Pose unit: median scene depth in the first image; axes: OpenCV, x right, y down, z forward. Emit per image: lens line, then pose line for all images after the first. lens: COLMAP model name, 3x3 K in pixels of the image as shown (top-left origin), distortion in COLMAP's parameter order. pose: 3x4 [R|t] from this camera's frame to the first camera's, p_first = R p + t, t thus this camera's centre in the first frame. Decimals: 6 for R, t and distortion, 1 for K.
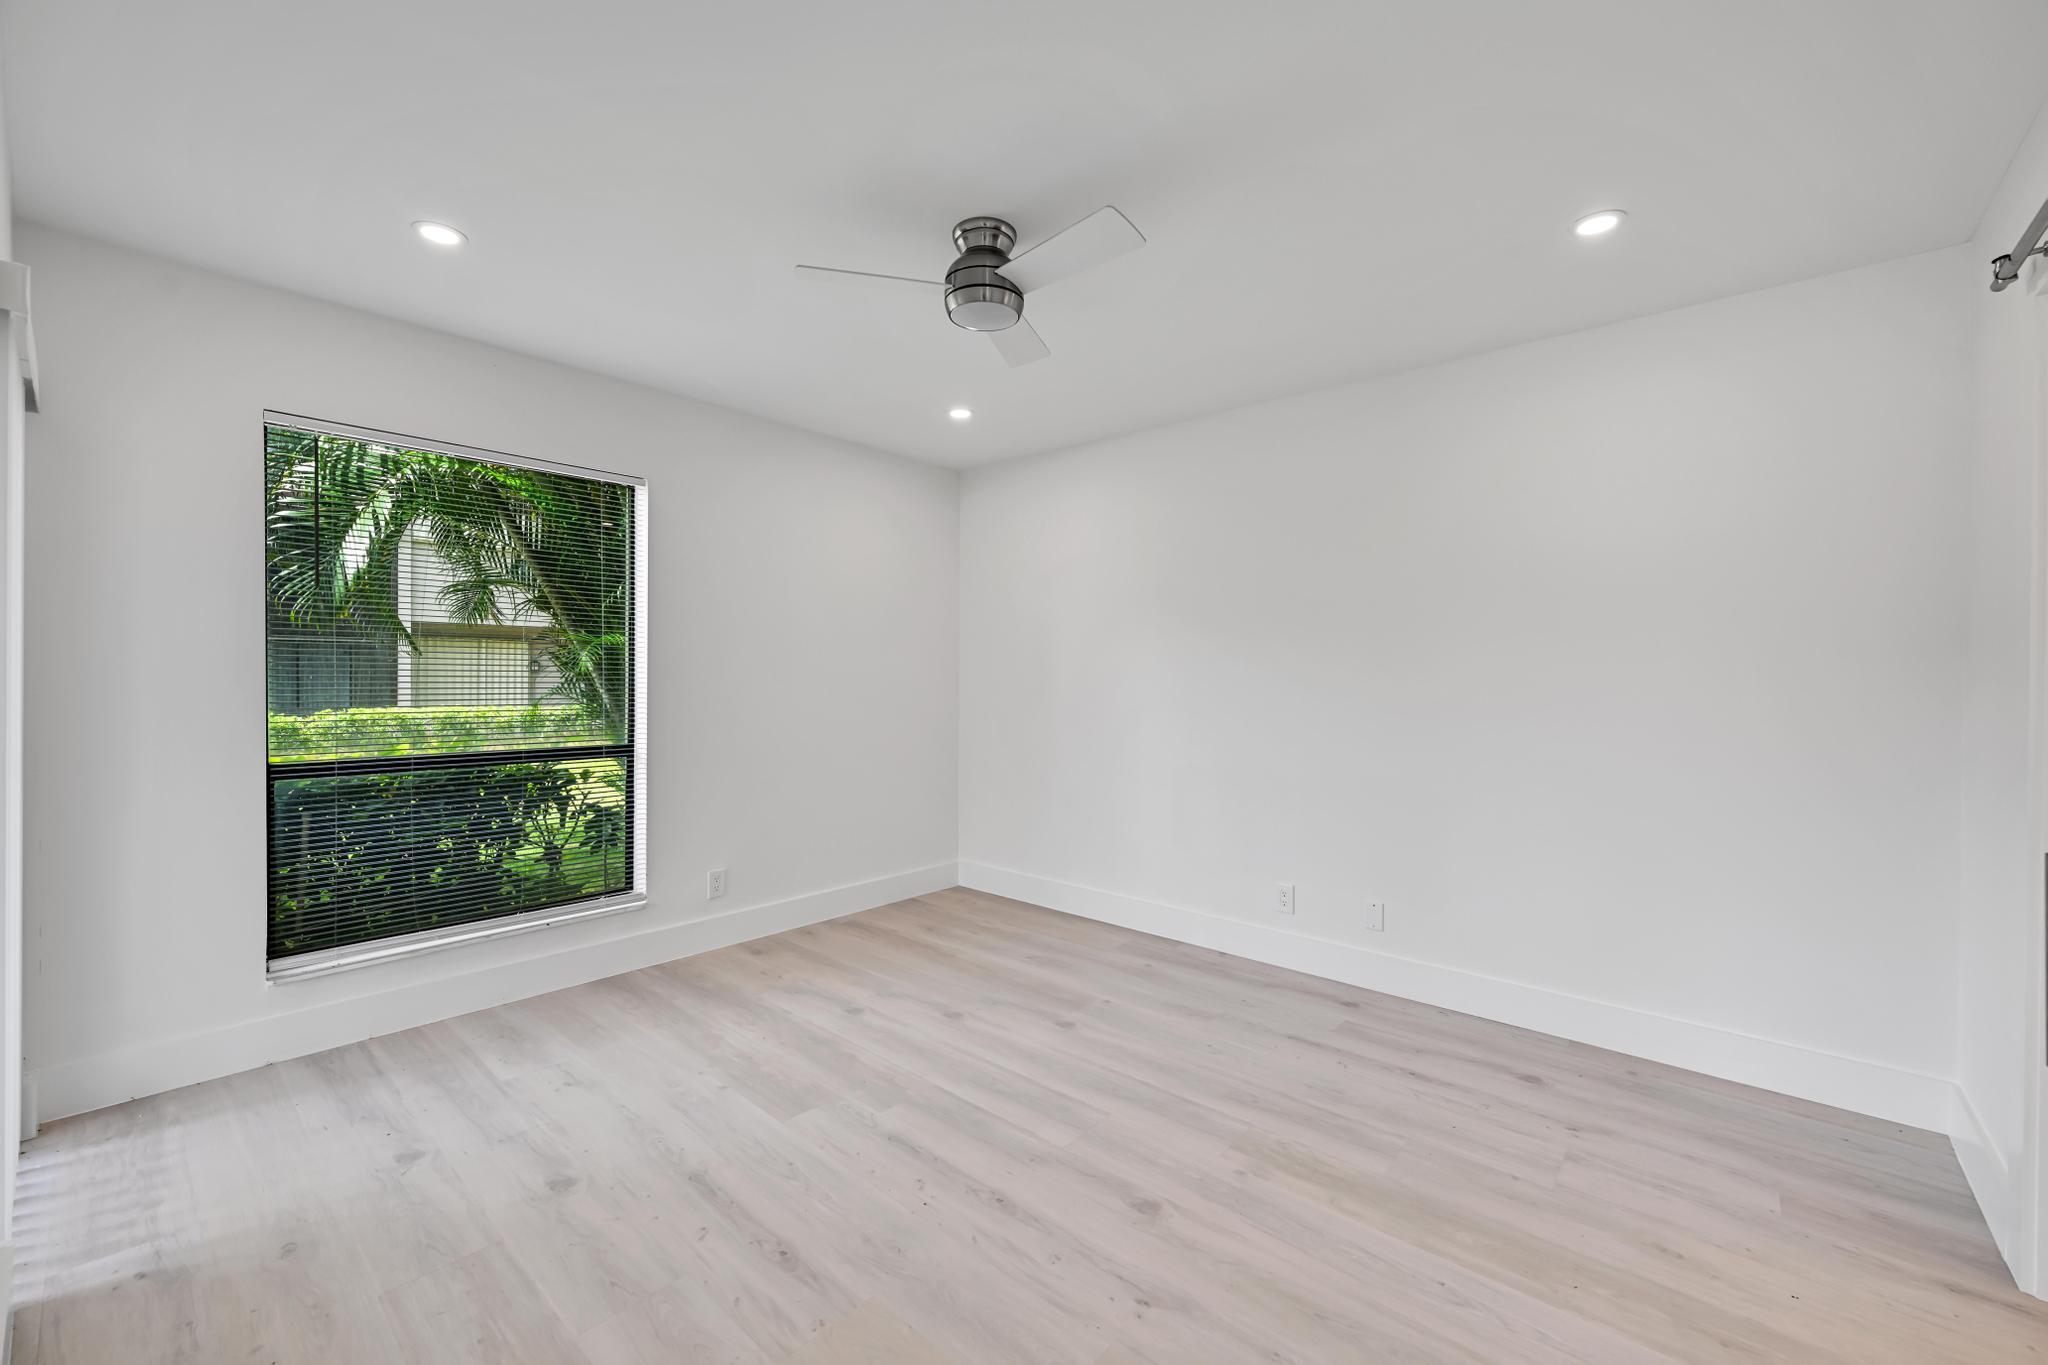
lens RADIAL K [[813.1, 0, 1014.7], [0, 813.1, 680.8], [0, 0, 1]] dist [0.000206, 0.000128]
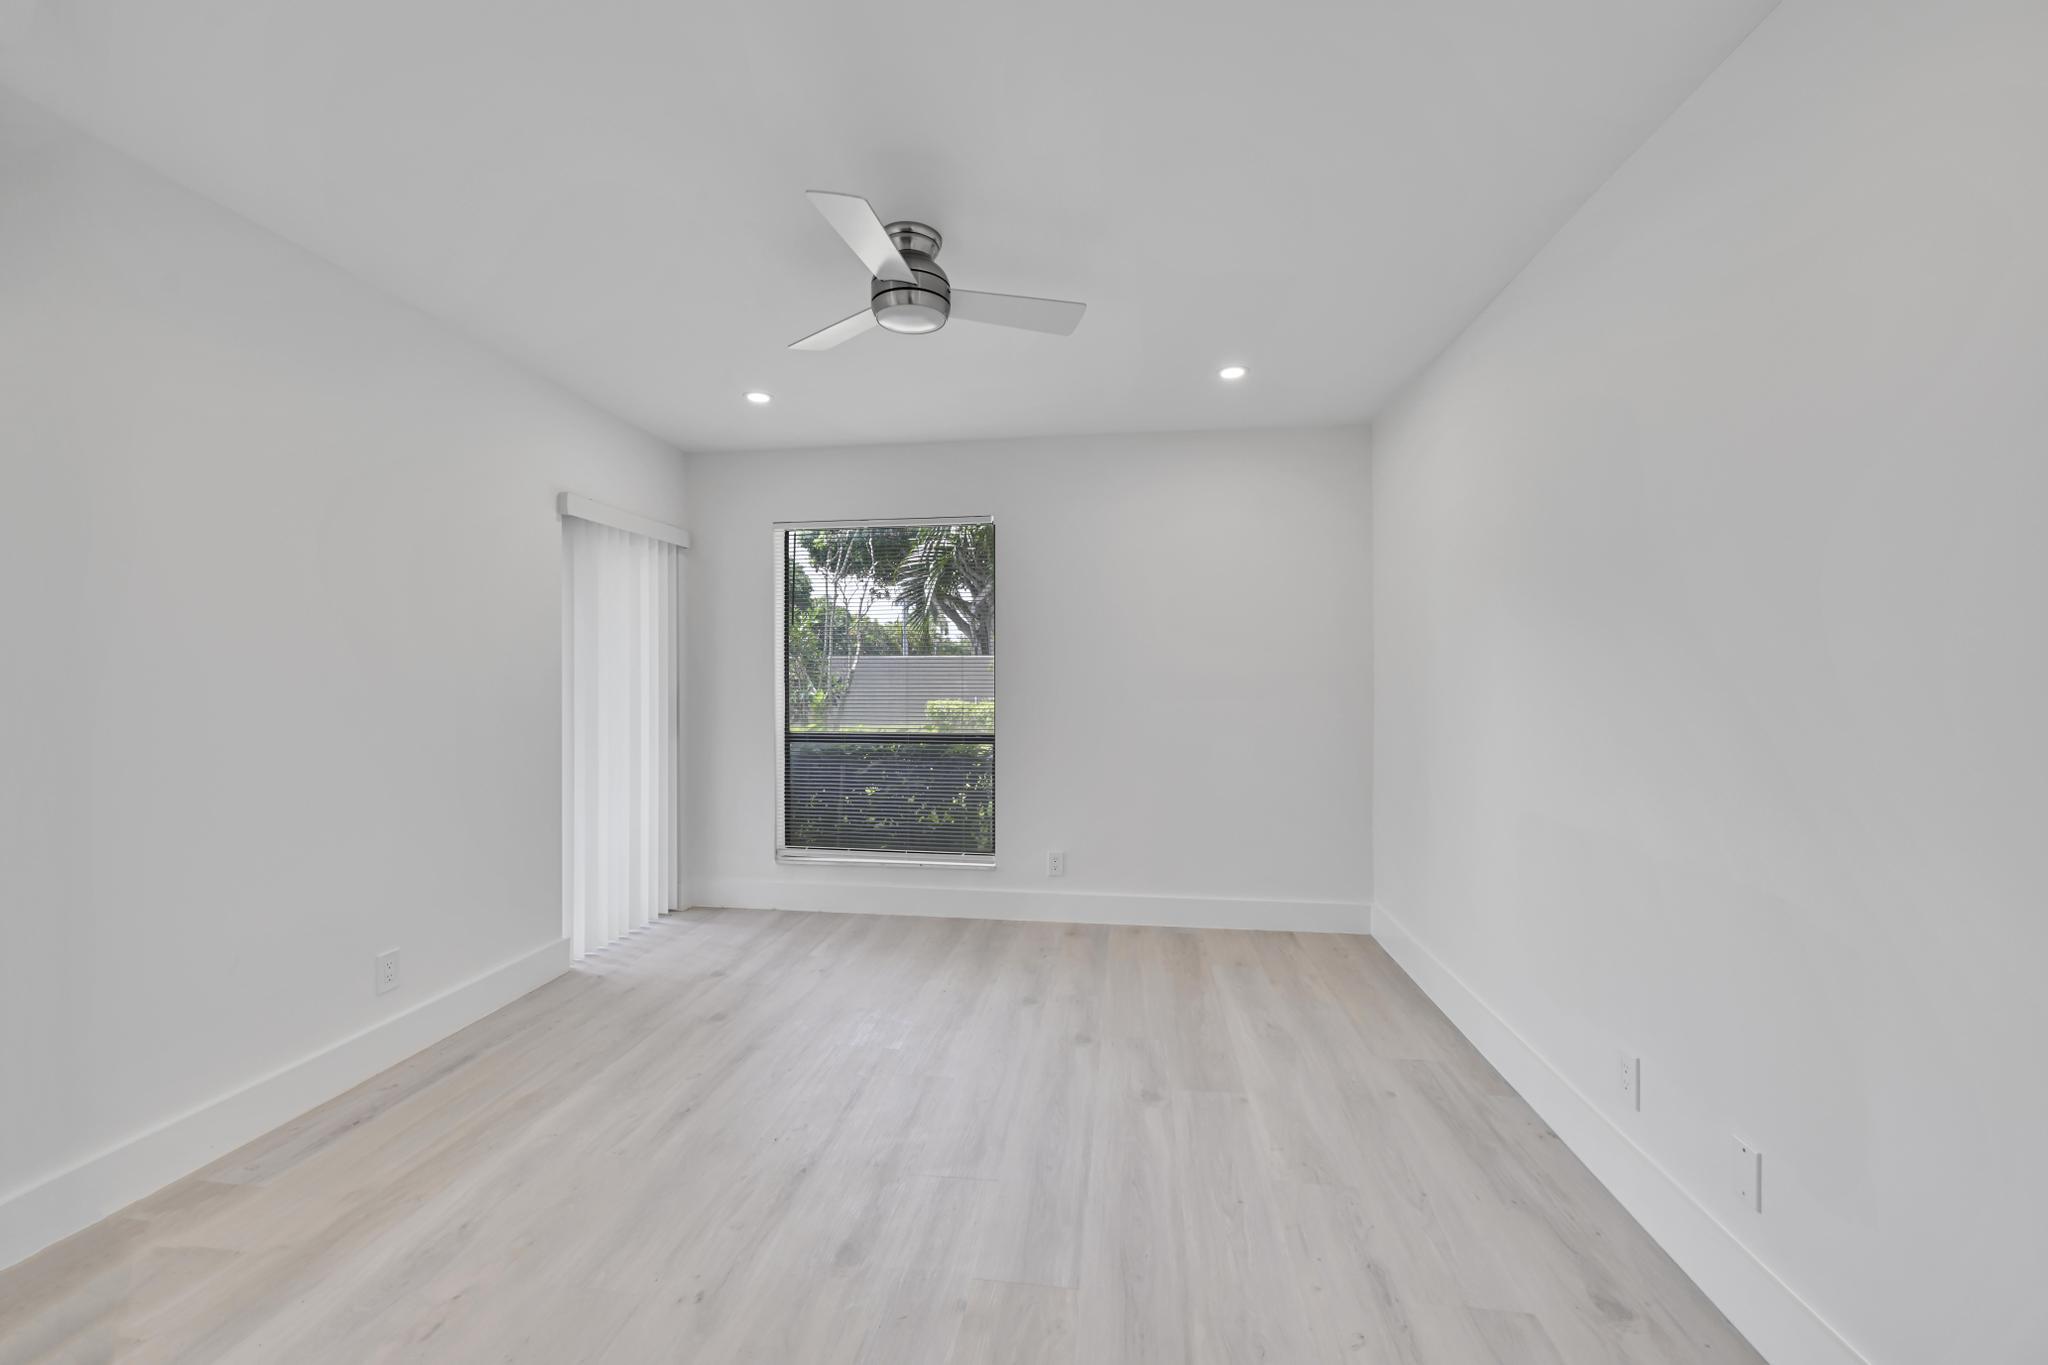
lens RADIAL K [[813.1, 0, 1014.7], [0, 813.1, 680.8], [0, 0, 1]] dist [0.000206, 0.000128]
pose [[0.547424, -0.005473, -0.836837, 0.665200], [0.003888, 0.999984, -0.003997, 0.002595], [0.836846, -0.001066, 0.547437, 0.420397]]
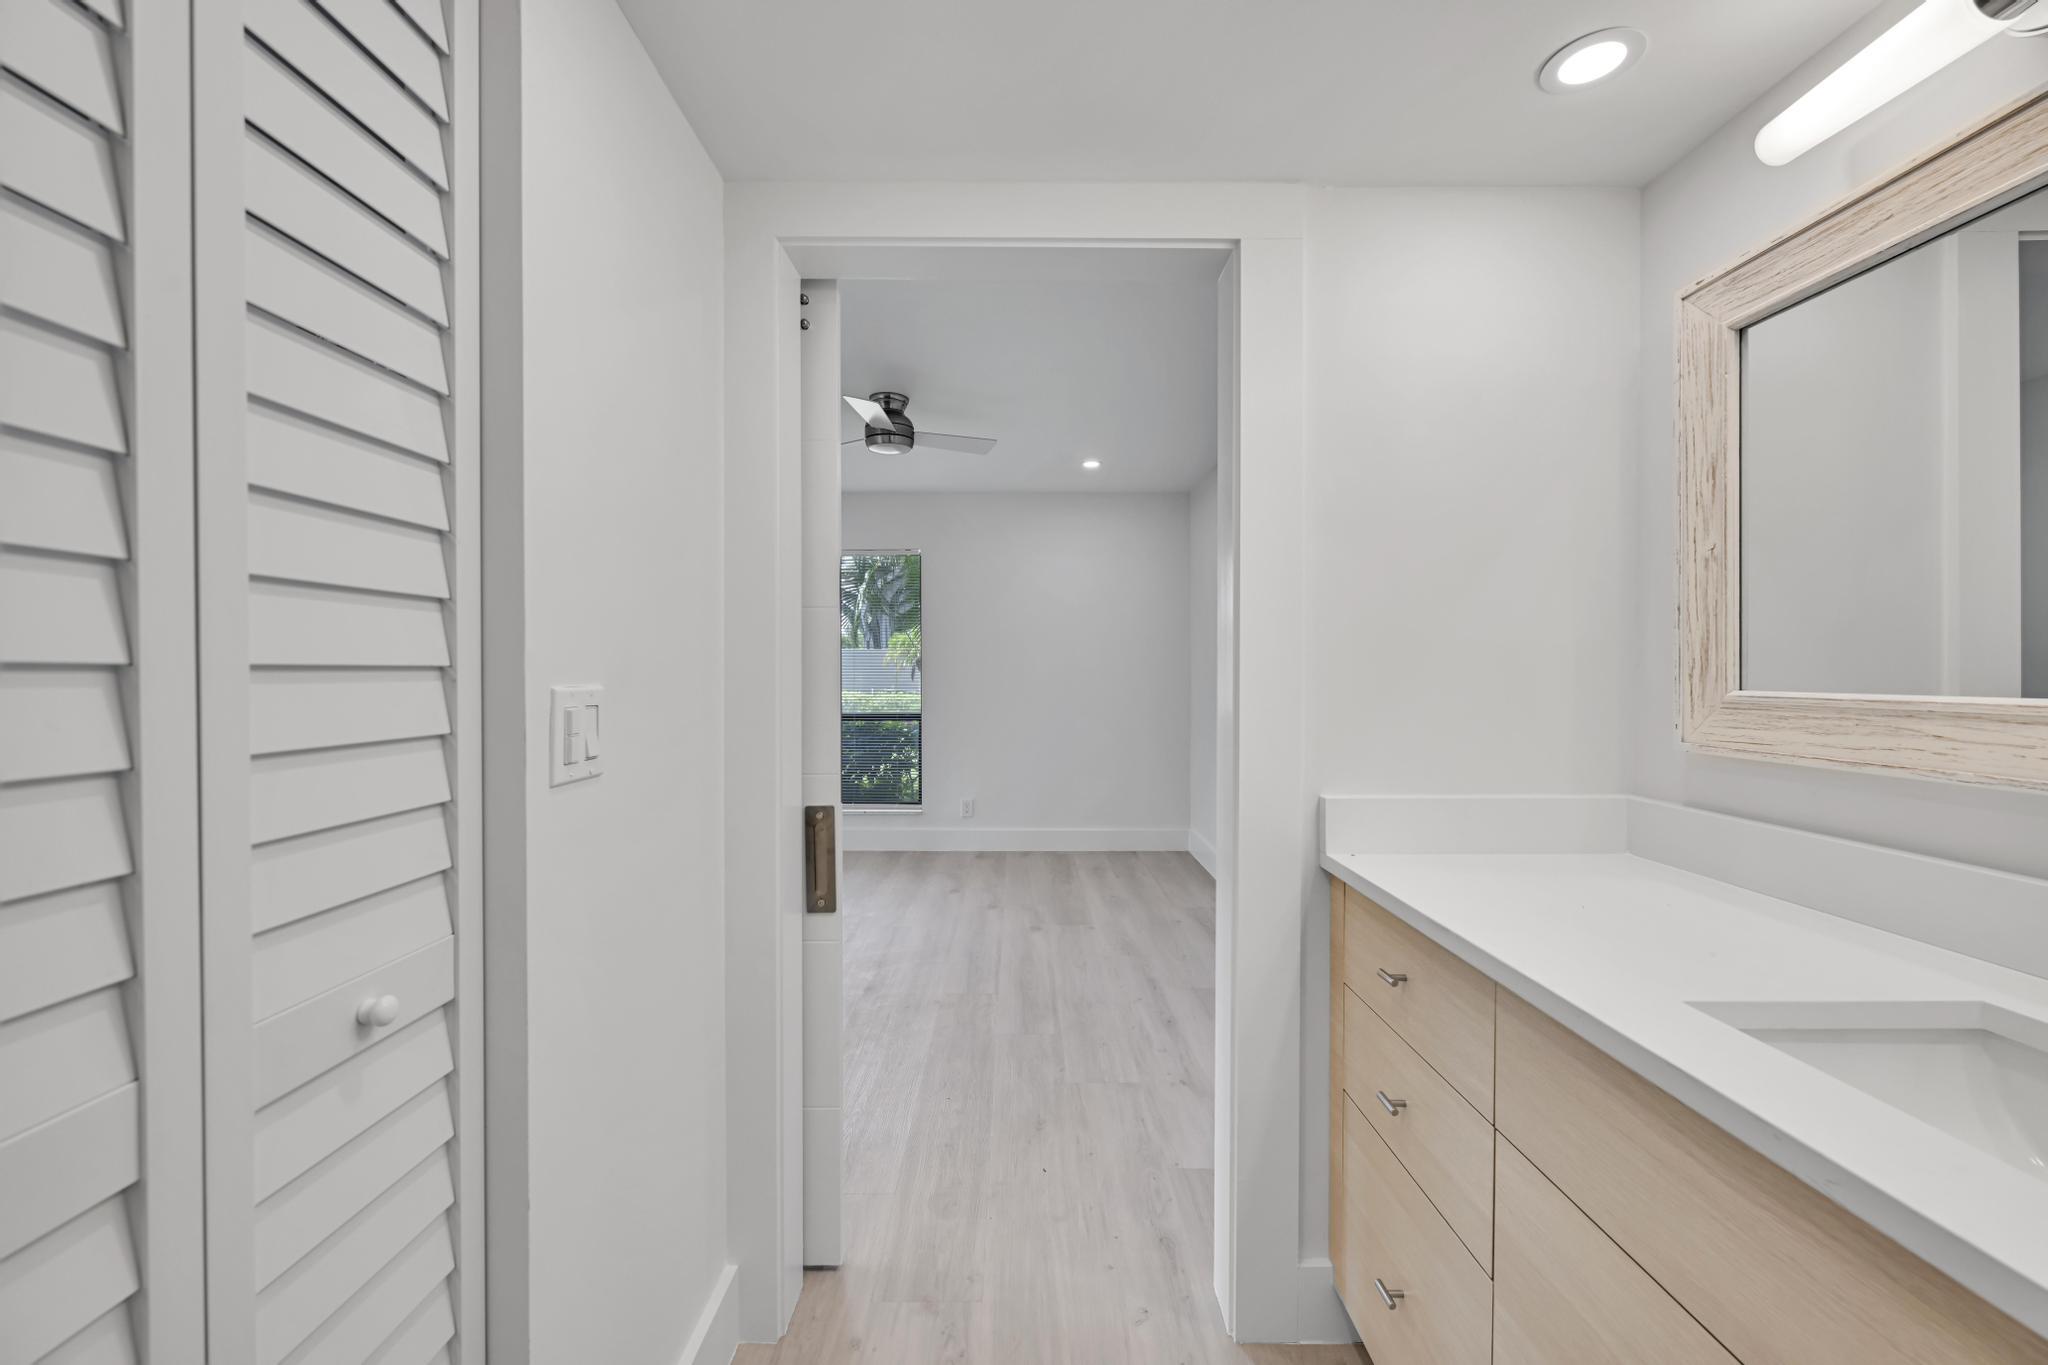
lens RADIAL K [[813.1, 0, 1014.7], [0, 813.1, 680.8], [0, 0, 1]] dist [0.000206, 0.000128]
pose [[0.657699, 0.000822, -0.753281, 1.027499], [0.005213, 0.999970, 0.005643, 0.004522], [0.753263, -0.007638, 0.657675, 0.088426]]
